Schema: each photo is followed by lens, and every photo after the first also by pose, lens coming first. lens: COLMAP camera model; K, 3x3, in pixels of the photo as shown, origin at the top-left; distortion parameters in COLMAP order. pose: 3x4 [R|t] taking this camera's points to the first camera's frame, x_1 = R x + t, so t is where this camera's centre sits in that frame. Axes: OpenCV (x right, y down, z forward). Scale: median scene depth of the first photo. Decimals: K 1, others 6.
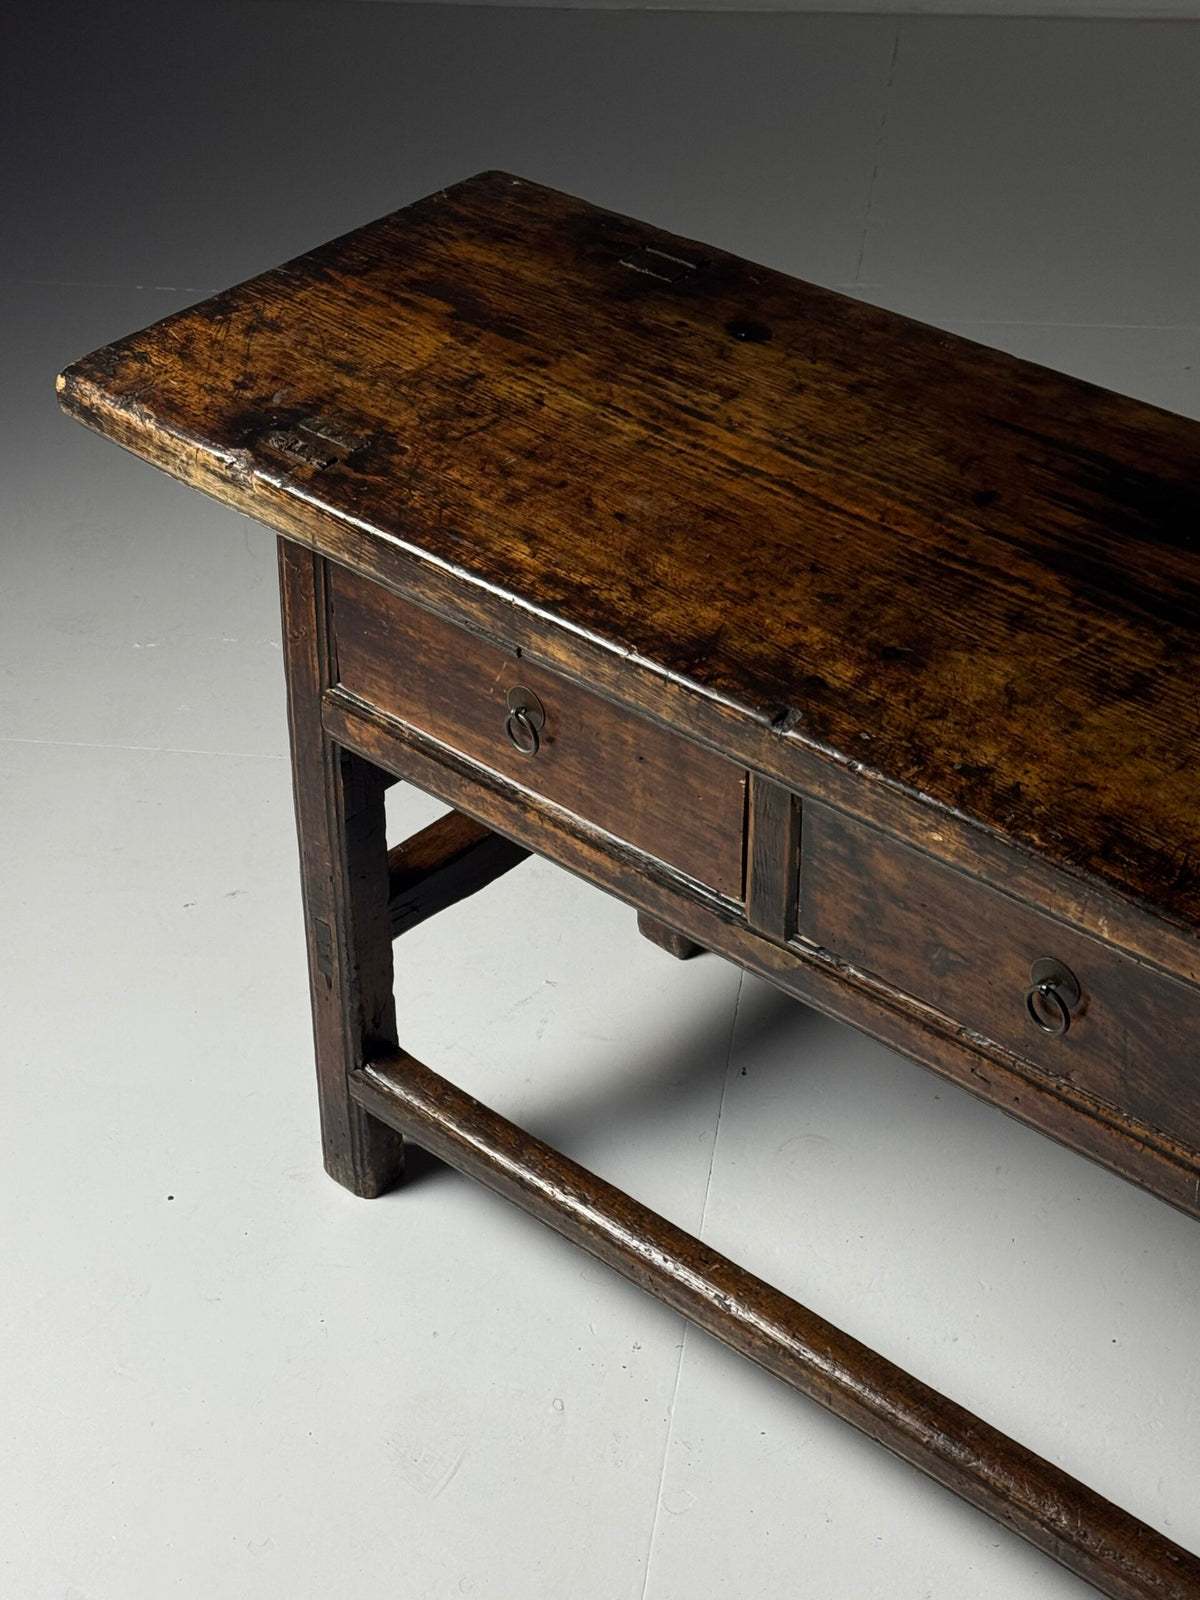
lens RADIAL K [[2742.3, 0, 585.1], [0, 2742.3, 792.8], [0, 0, 1]] dist [0.133280, 0.000000]
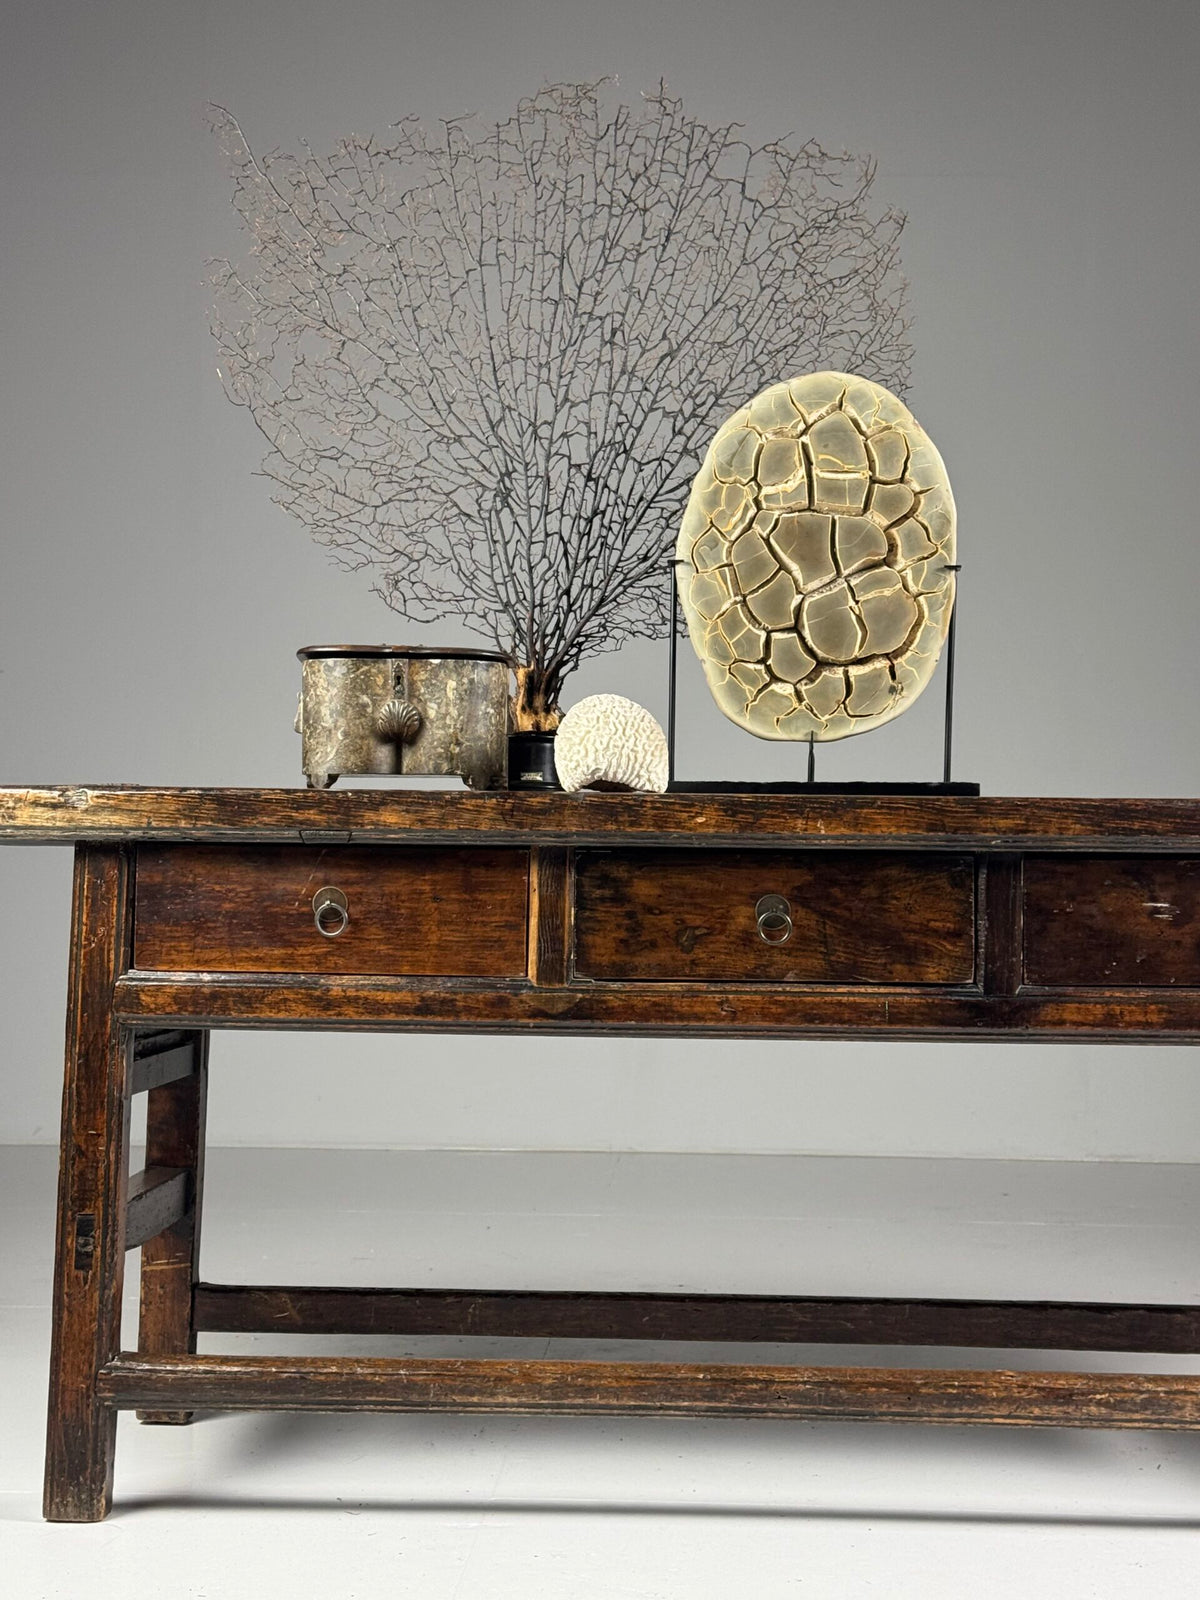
lens RADIAL K [[2531.3, 0, 604.4], [0, 2531.3, 800.8], [0, 0, 1]] dist [0.129880, 0.000000]
pose [[0.754406, 0.054412, 0.654149, -0.752336], [0.363574, 0.795091, -0.485432, 0.597119], [-0.546521, 0.604045, 0.580038, 0.112690]]
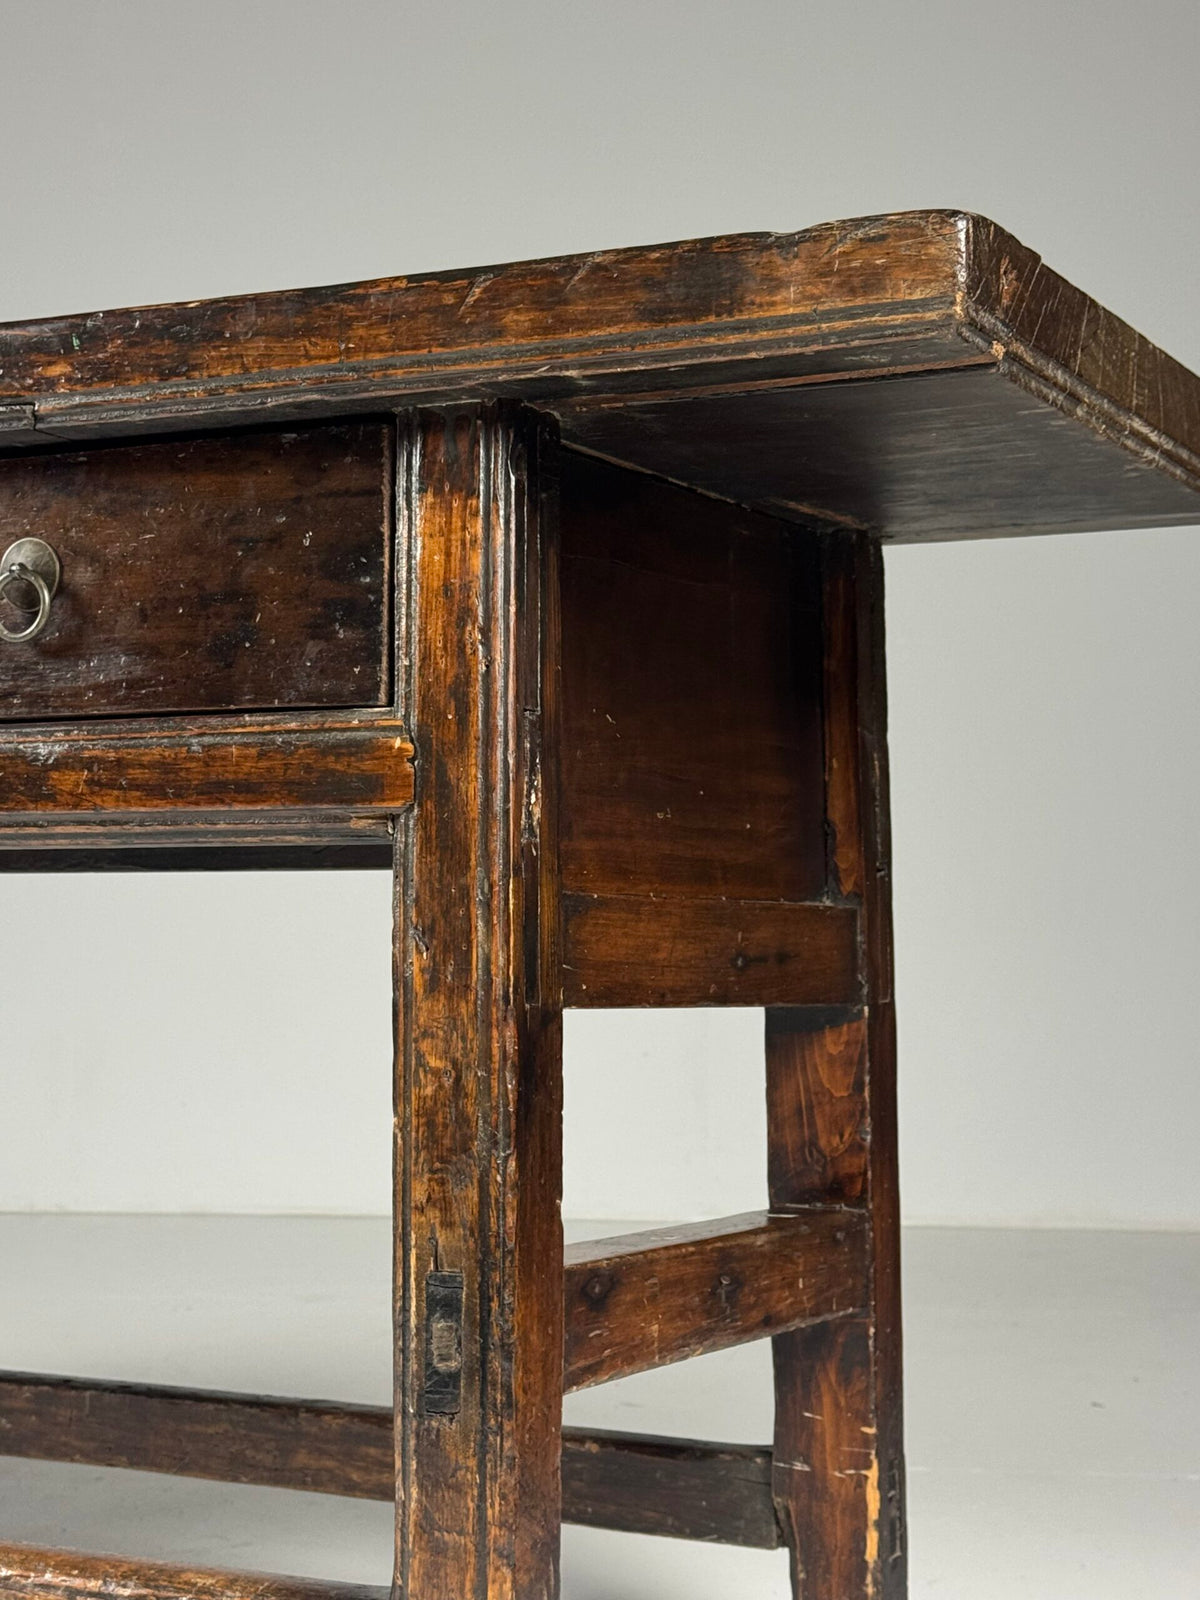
lens RADIAL K [[2742.3, 0, 603.5], [0, 2742.3, 799.1], [0, 0, 1]] dist [0.133280, 0.000000]
pose [[0.965883, 0.057905, 0.252423, 0.276008], [0.117748, 0.769929, -0.627172, 0.608121], [-0.230664, 0.635497, 0.736843, 0.232552]]
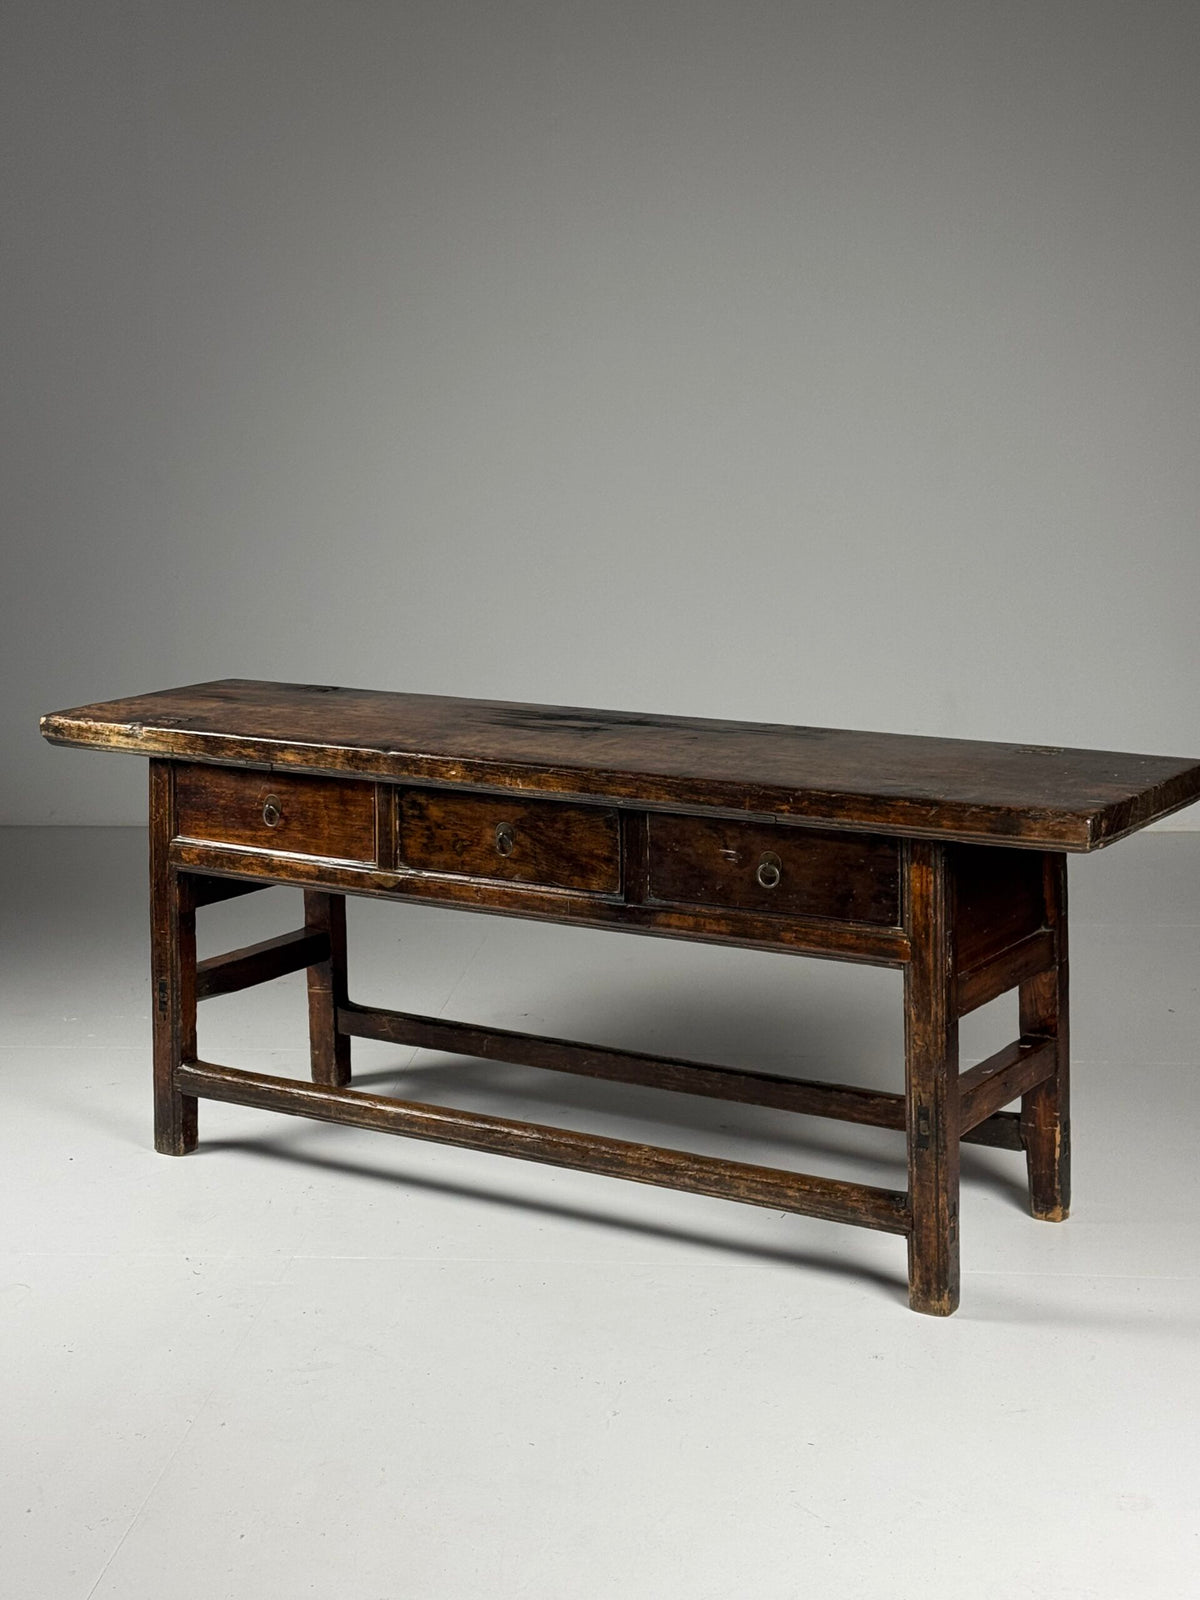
lens RADIAL K [[2576.4, 0, 592.8], [0, 2576.4, 812.1], [0, 0, 1]] dist [0.132002, 0.000000]
pose [[0.983836, -0.019280, 0.178032, -0.134620], [0.094717, 0.899760, -0.425983, 0.864475], [-0.151973, 0.435960, 0.887042, -0.881221]]
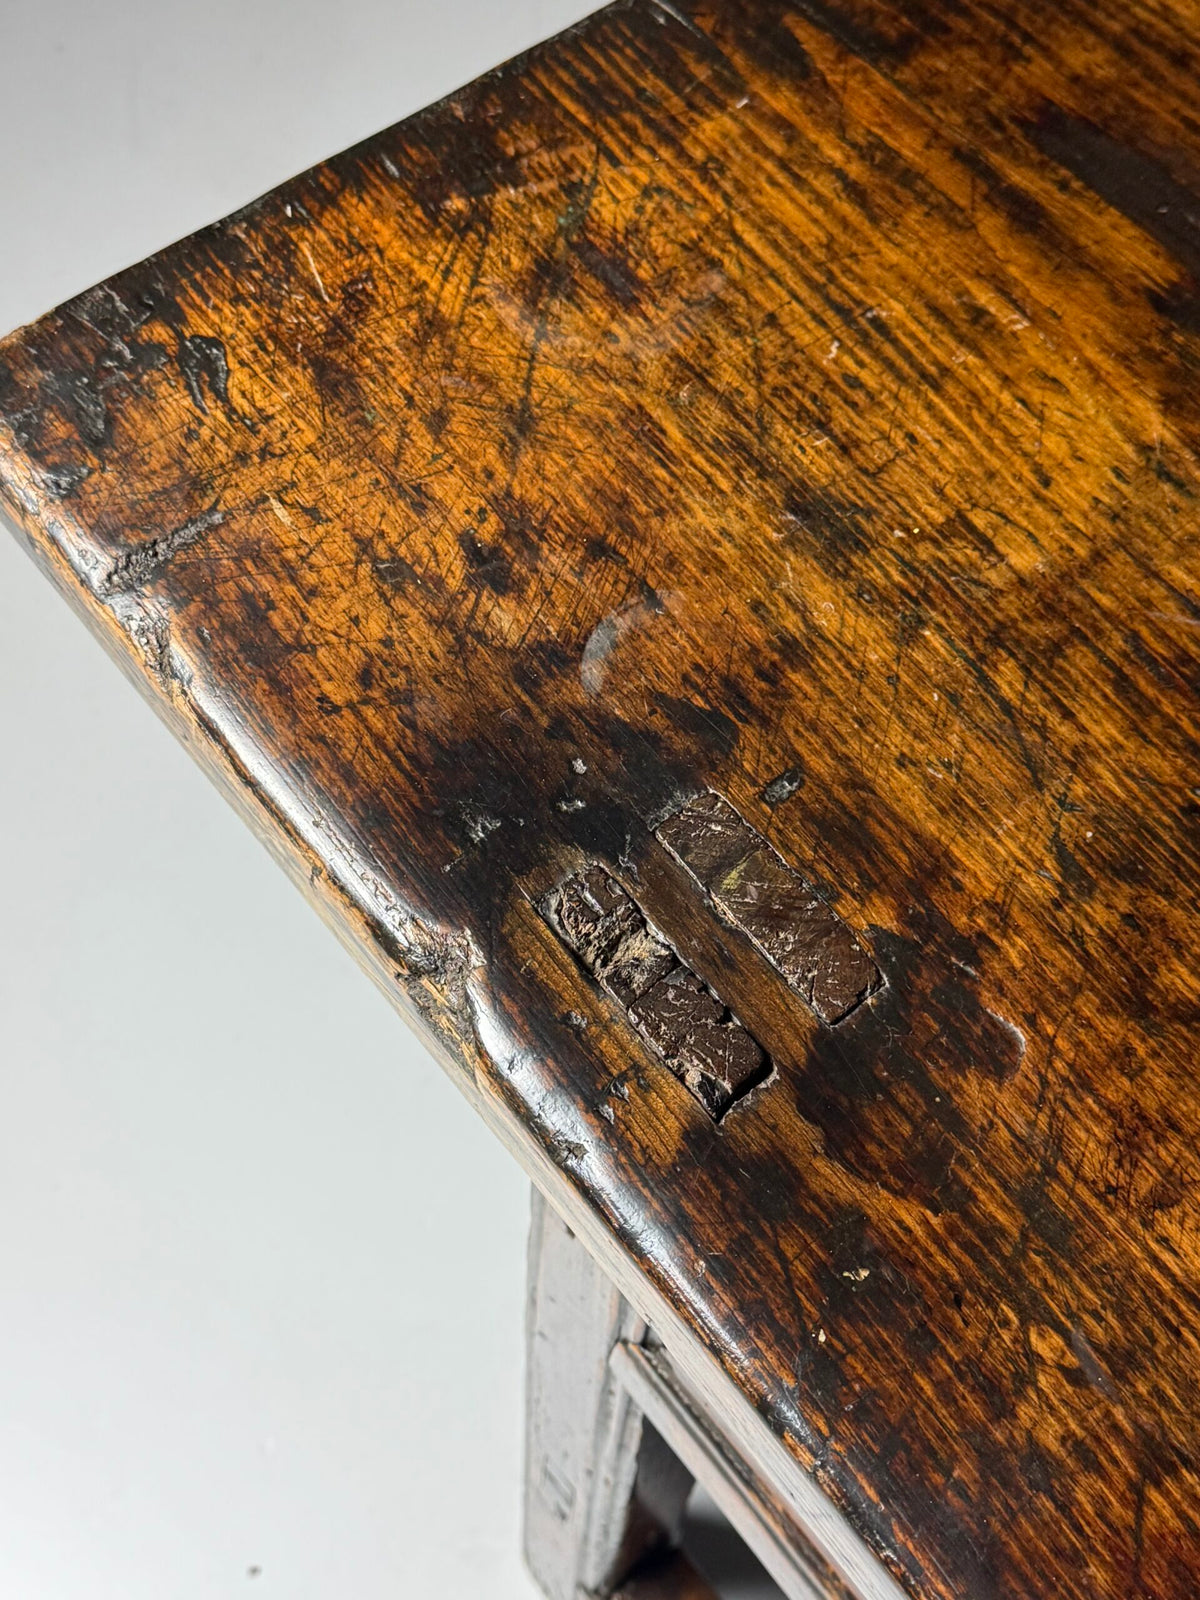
lens RADIAL K [[2123.8, 0, 602.7], [0, 2123.8, 813.1], [0, 0, 1]] dist [0.101439, 0.000000]
pose [[0.987588, 0.152057, -0.039347, -0.101091], [-0.121456, 0.898178, 0.422522, -0.233256], [0.099588, -0.412499, 0.905498, 0.793289]]
